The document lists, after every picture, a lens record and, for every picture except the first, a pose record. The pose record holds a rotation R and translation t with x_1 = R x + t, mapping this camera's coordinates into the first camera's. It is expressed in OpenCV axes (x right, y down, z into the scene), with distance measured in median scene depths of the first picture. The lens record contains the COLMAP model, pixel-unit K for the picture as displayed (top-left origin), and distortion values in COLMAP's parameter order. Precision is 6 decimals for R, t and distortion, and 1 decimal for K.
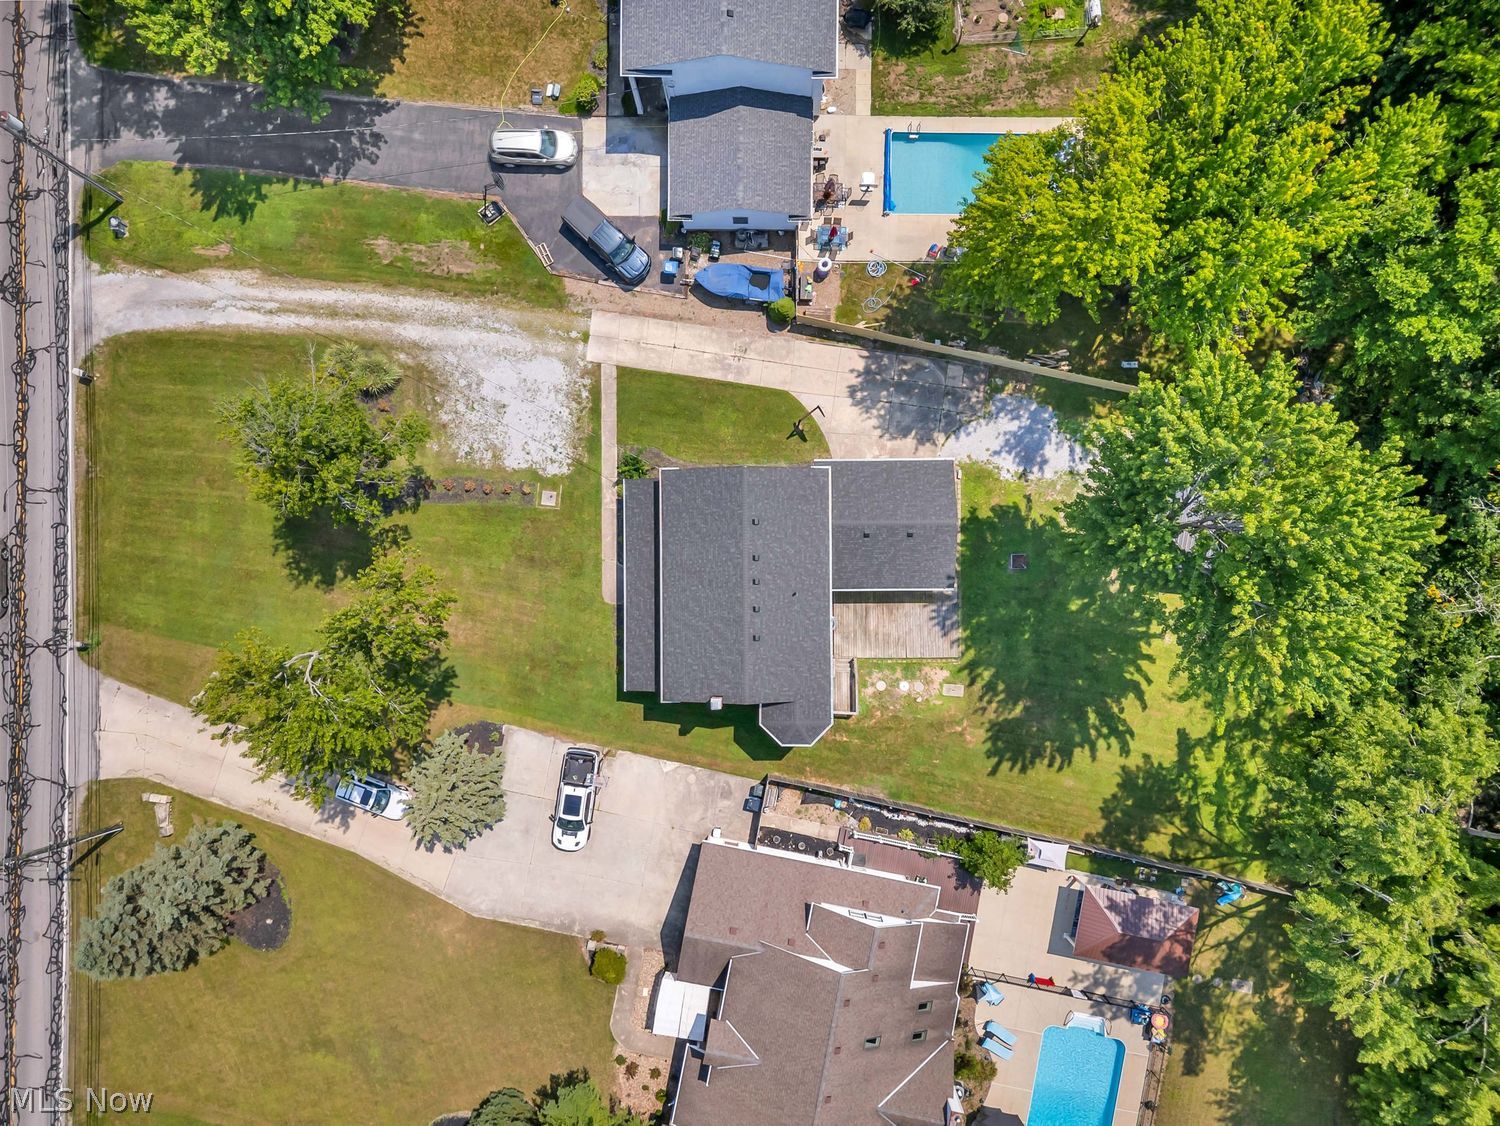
lens RADIAL K [[1070.9, 0, 756.2], [0, 1070.9, 566.5], [0, 0, 1]] dist [0.054666, -0.046065]
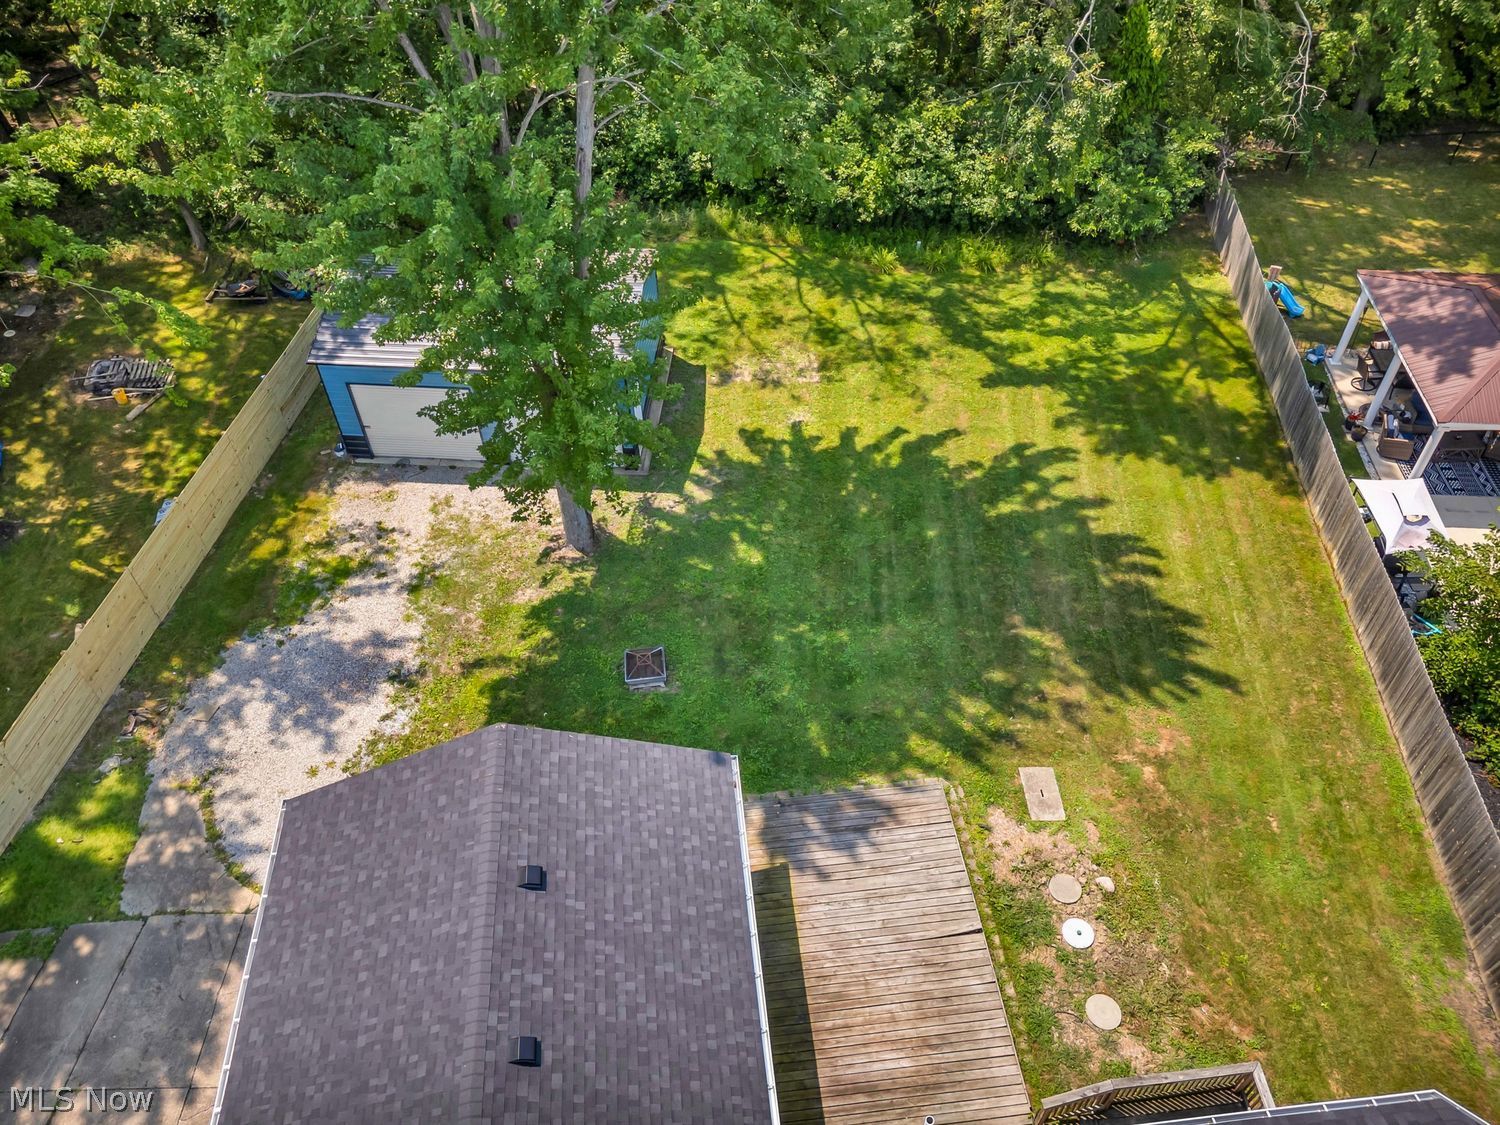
lens RADIAL K [[1070.9, 0, 756.2], [0, 1070.9, 566.0], [0, 0, 1]] dist [0.054666, -0.046065]
pose [[-0.103371, -0.703651, 0.702986, 0.008679], [0.994625, -0.077351, 0.068832, 0.010432], [0.005943, 0.706323, 0.707865, 0.716375]]
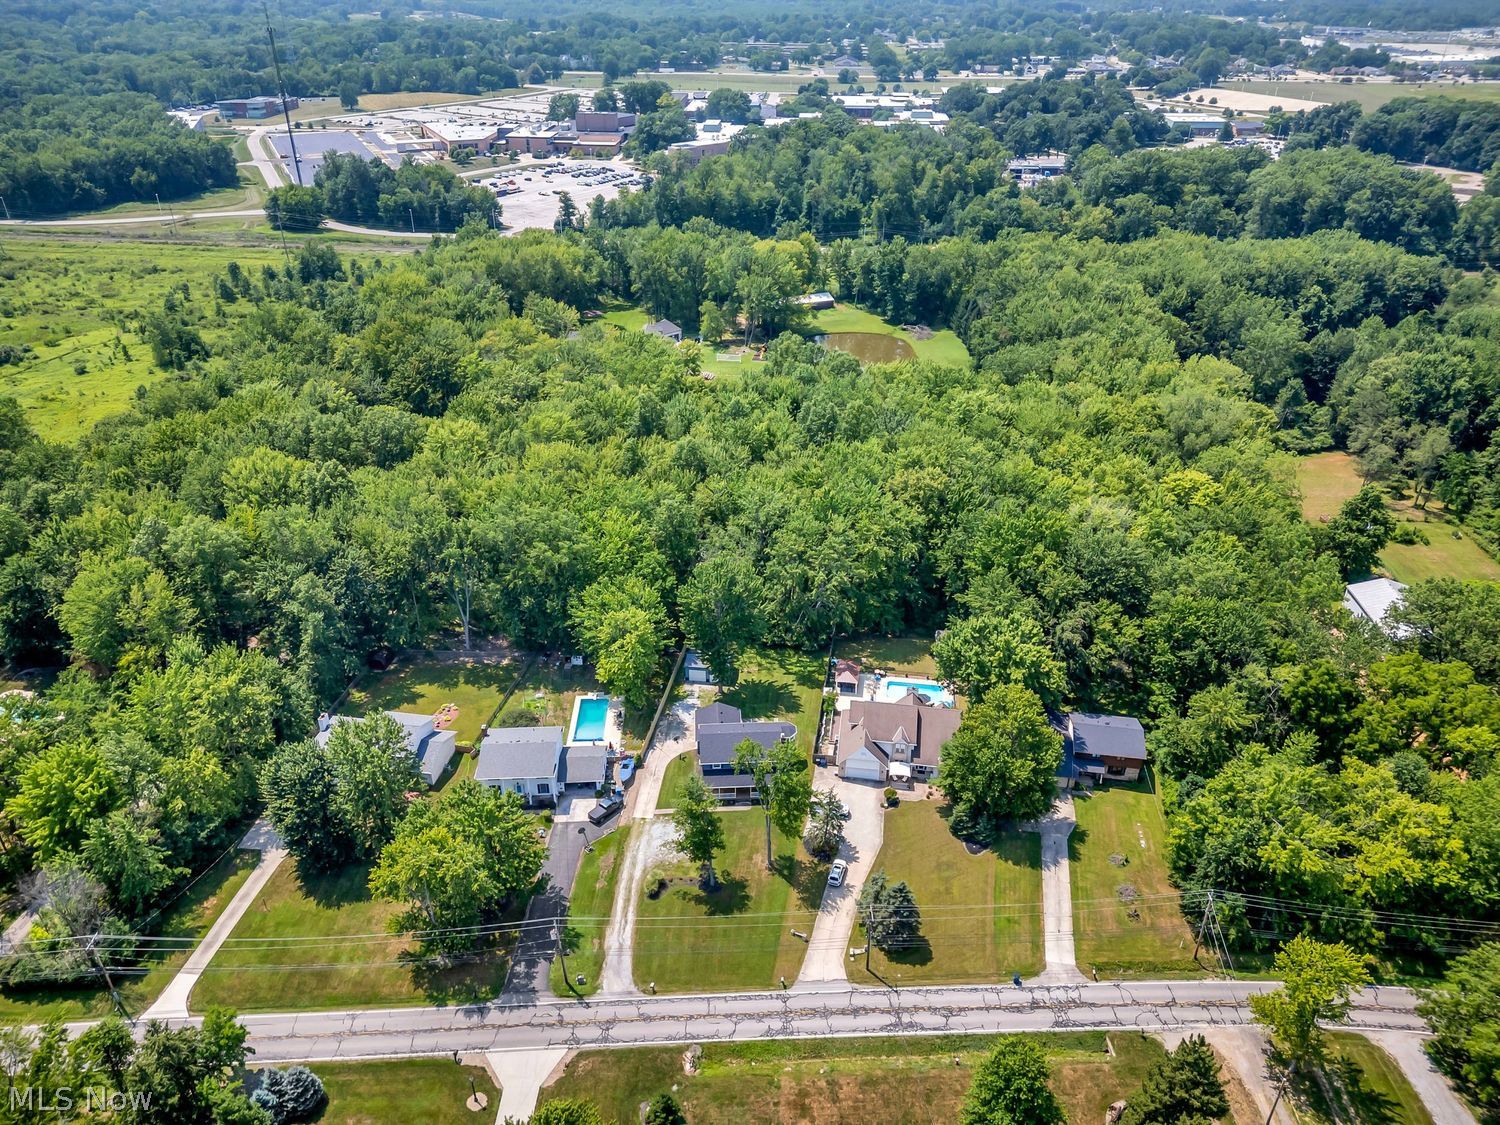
lens RADIAL K [[1070.9, 0, 756.2], [0, 1070.9, 566.0], [0, 0, 1]] dist [0.054666, -0.046065]
pose [[-0.054193, -0.476388, 0.877564, -2.078016], [0.998500, -0.018958, 0.051370, -0.072347], [-0.007835, 0.879031, 0.476700, -0.687133]]
